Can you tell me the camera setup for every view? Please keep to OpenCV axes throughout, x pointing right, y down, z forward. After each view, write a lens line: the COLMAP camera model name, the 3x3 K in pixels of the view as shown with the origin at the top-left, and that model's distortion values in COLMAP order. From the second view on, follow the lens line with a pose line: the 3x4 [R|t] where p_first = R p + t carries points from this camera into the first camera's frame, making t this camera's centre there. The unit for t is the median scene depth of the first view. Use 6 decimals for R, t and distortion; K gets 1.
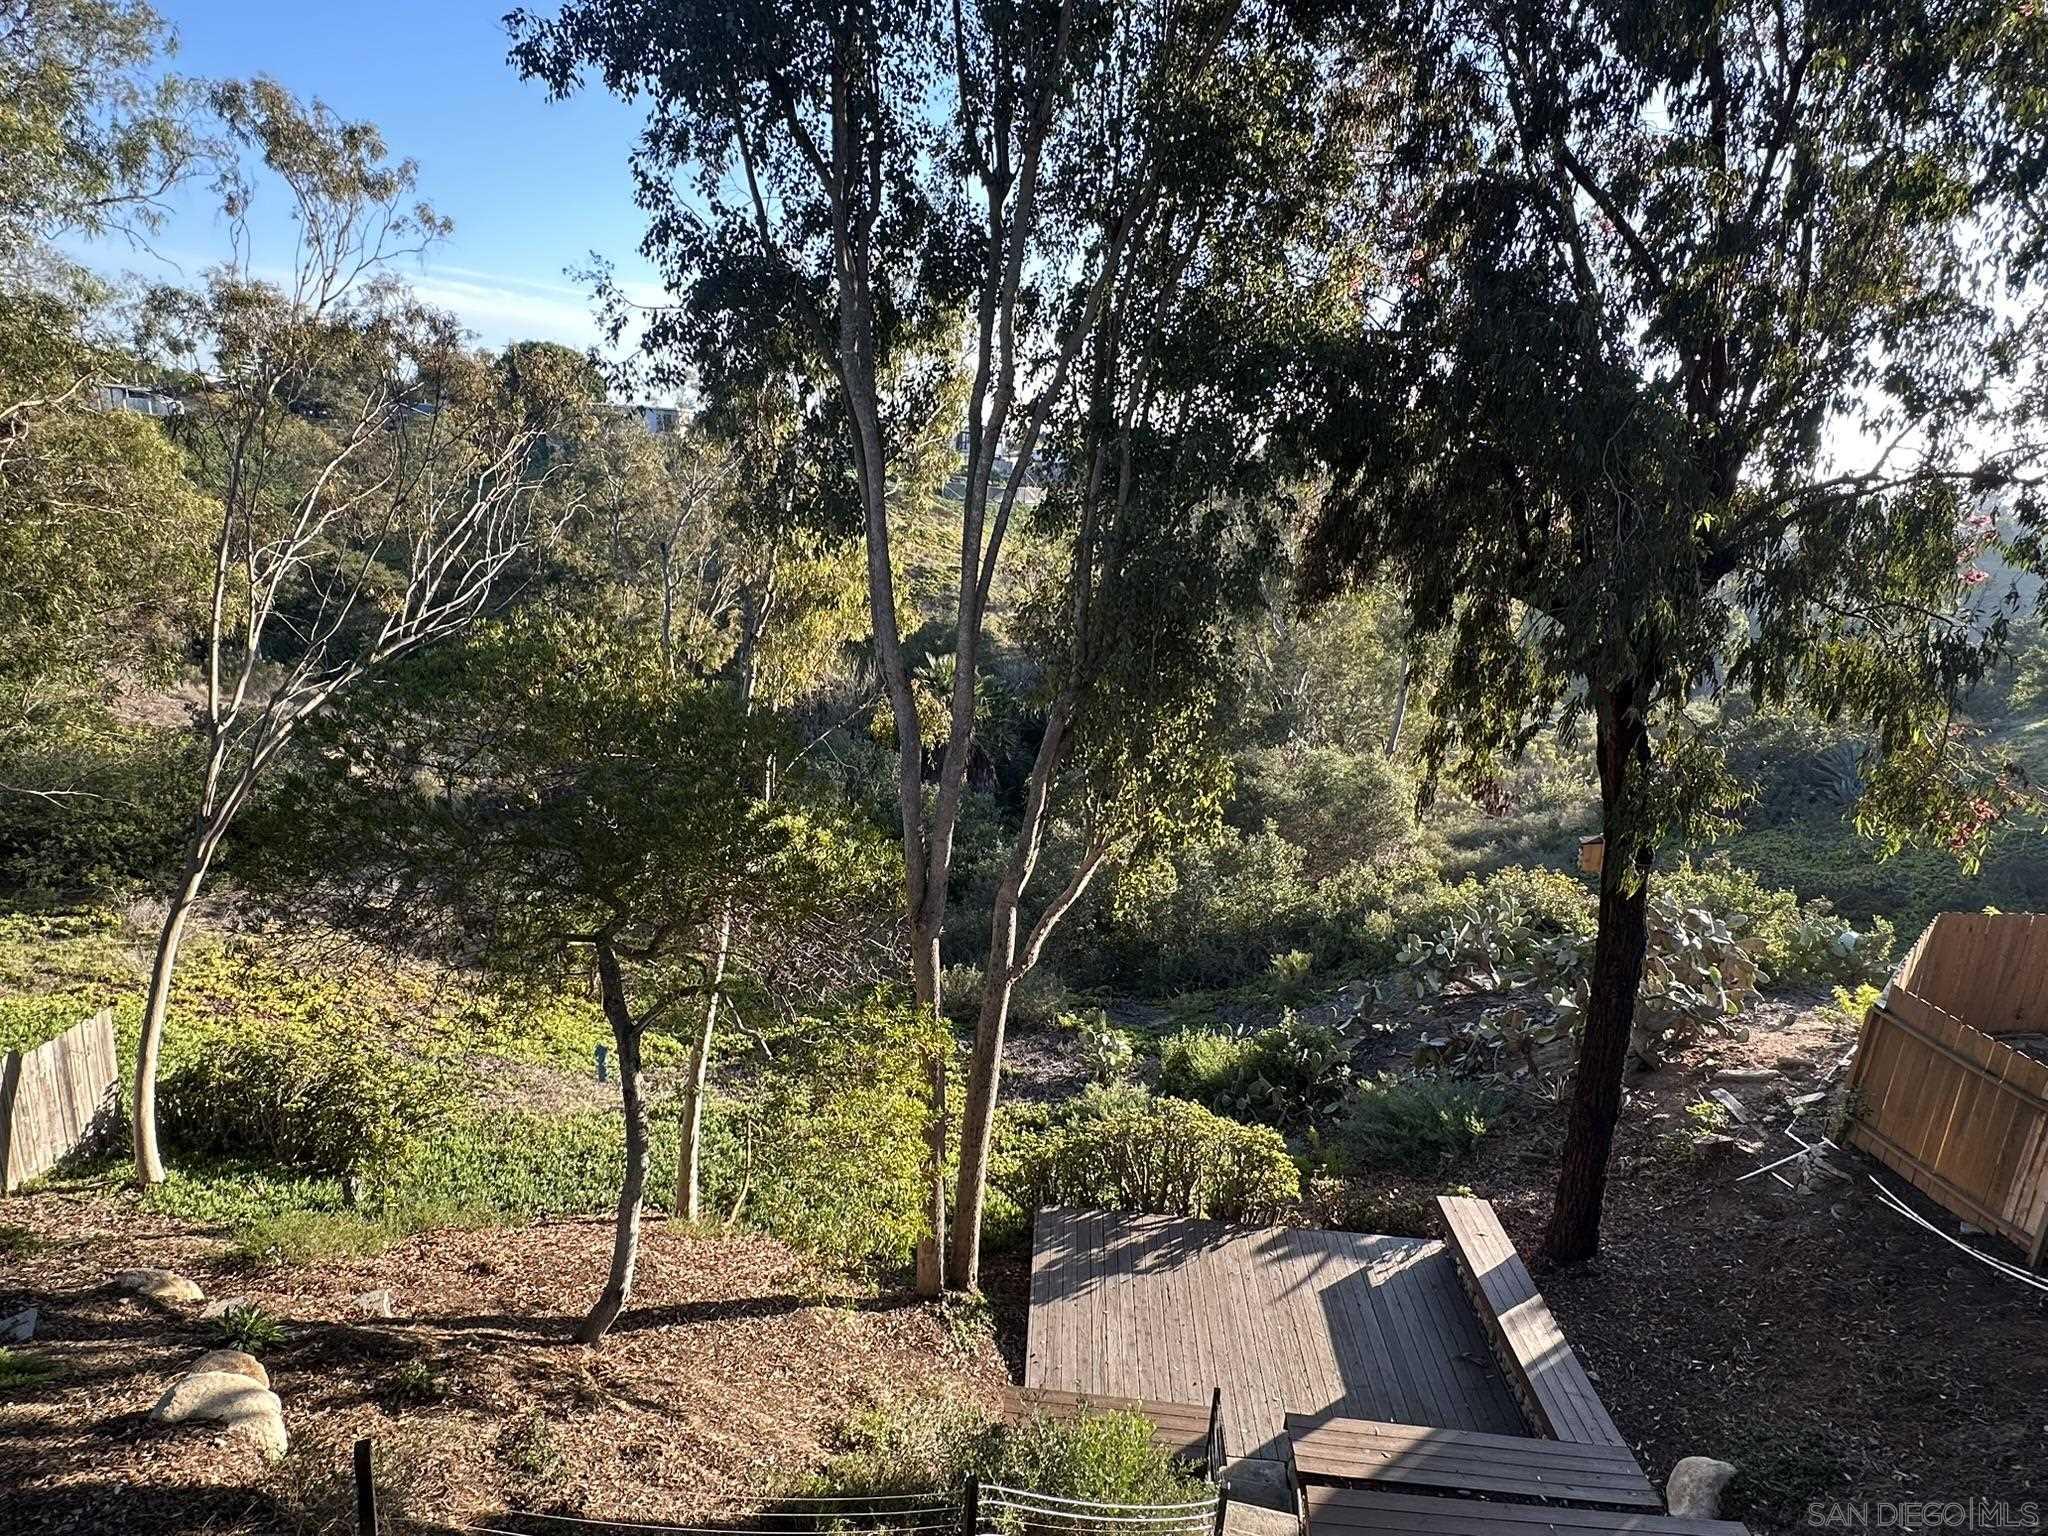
lens RADIAL K [[1094.7, 0, 1018.7], [0, 1094.7, 767.8], [0, 0, 1]] dist [-0.003178, -0.000027]
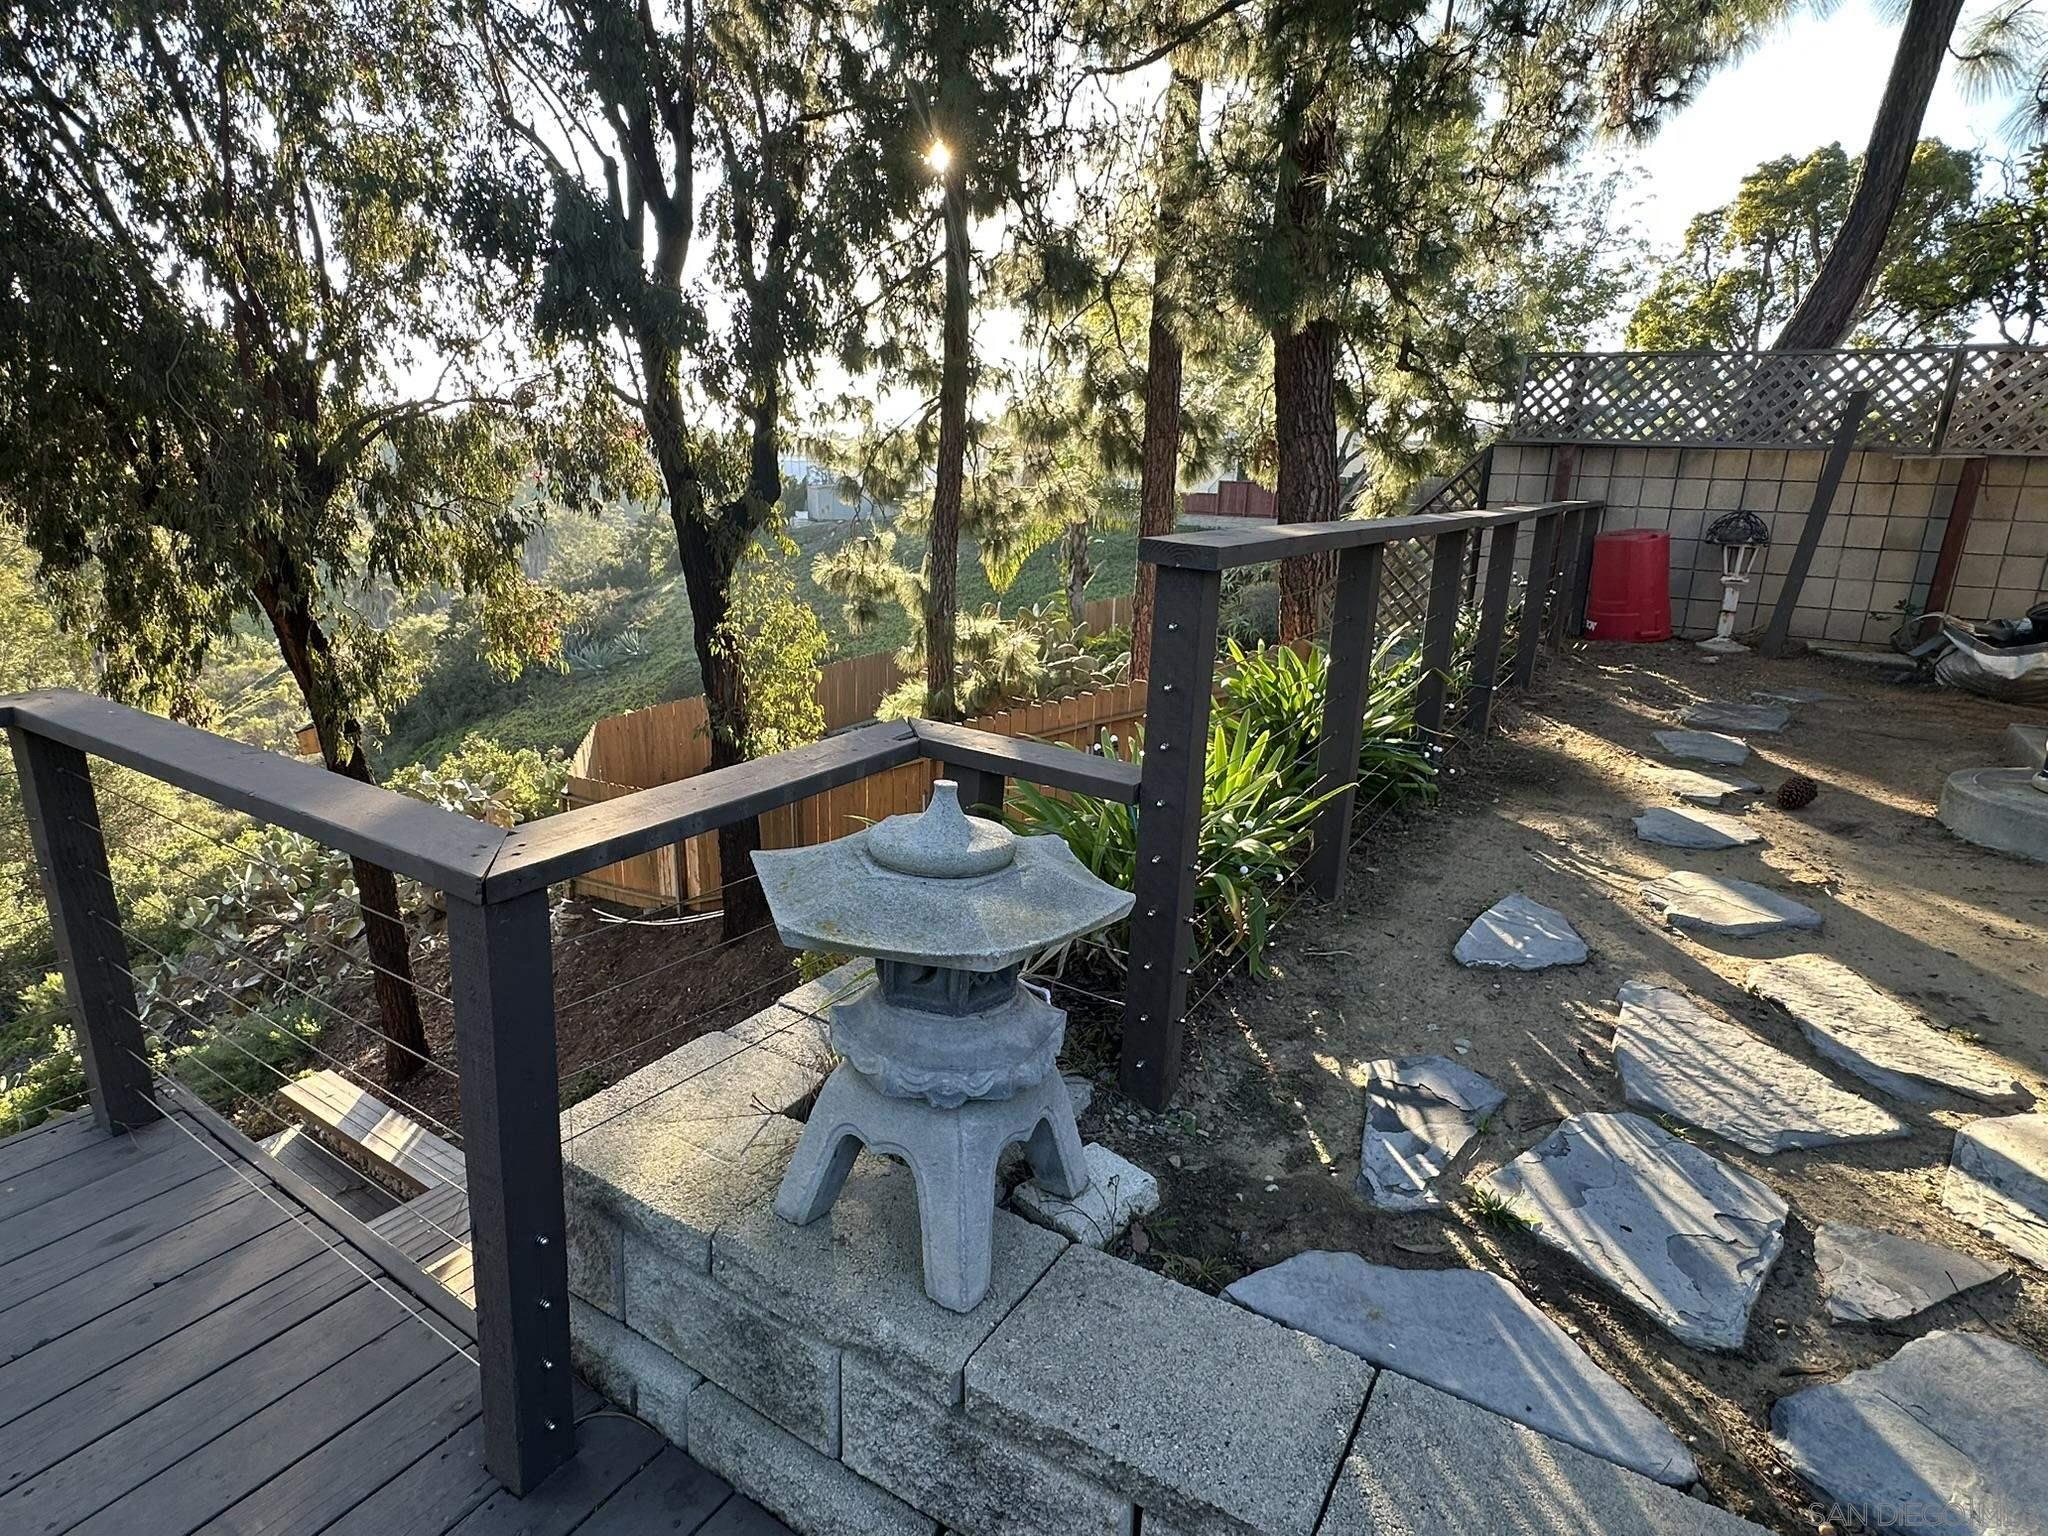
lens RADIAL K [[1094.7, 0, 1021.9], [0, 1094.7, 775.3], [0, 0, 1]] dist [-0.003178, -0.000027]
pose [[0.499231, -0.284175, 0.818543, -0.040777], [0.224476, 0.954854, 0.194590, 0.052224], [-0.836887, 0.086599, 0.540483, -0.204716]]
